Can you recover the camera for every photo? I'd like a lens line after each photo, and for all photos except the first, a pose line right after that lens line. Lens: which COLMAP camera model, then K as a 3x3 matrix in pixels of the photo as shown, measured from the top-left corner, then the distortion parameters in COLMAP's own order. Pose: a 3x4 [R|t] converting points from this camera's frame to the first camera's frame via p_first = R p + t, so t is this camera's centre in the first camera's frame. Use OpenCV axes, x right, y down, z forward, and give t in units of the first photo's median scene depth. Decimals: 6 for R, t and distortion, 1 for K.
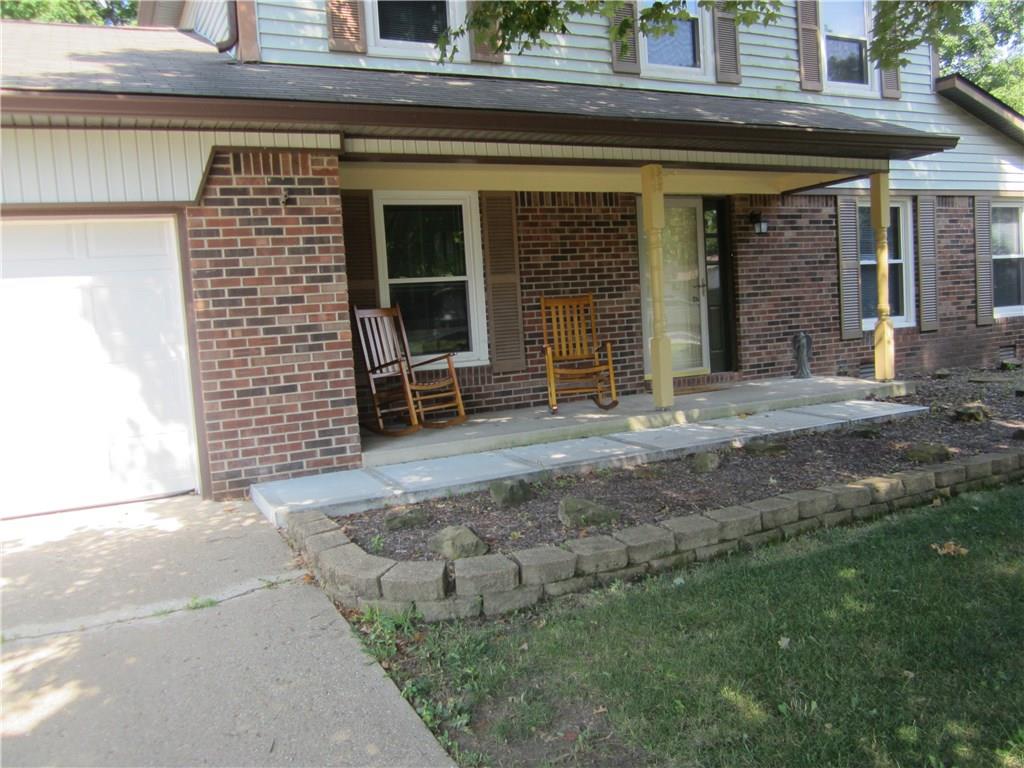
lens RADIAL K [[852.4, 0, 511.9], [0, 852.4, 385.3], [0, 0, 1]] dist [-0.036447, 0.008163]
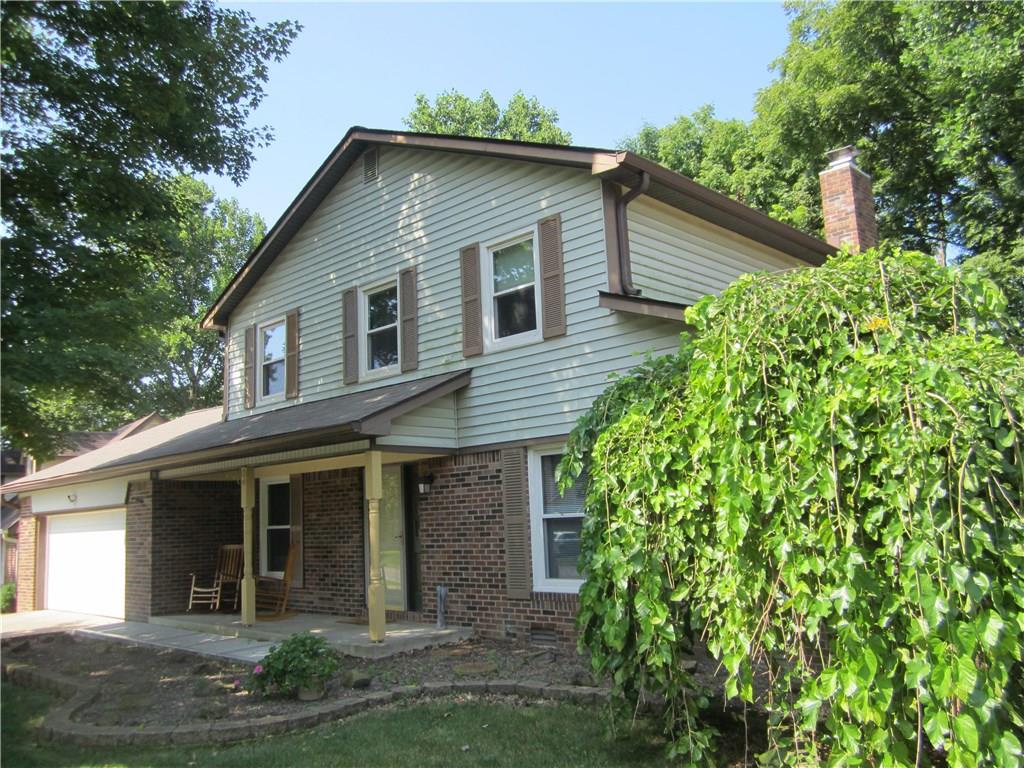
lens RADIAL K [[852.4, 0, 511.8], [0, 852.4, 383.9], [0, 0, 1]] dist [-0.036447, 0.008163]
pose [[0.334924, -0.095519, -0.937391, 1.370793], [-0.051328, 0.991522, -0.119374, -0.187314], [0.940846, 0.088095, 0.327182, 0.696241]]
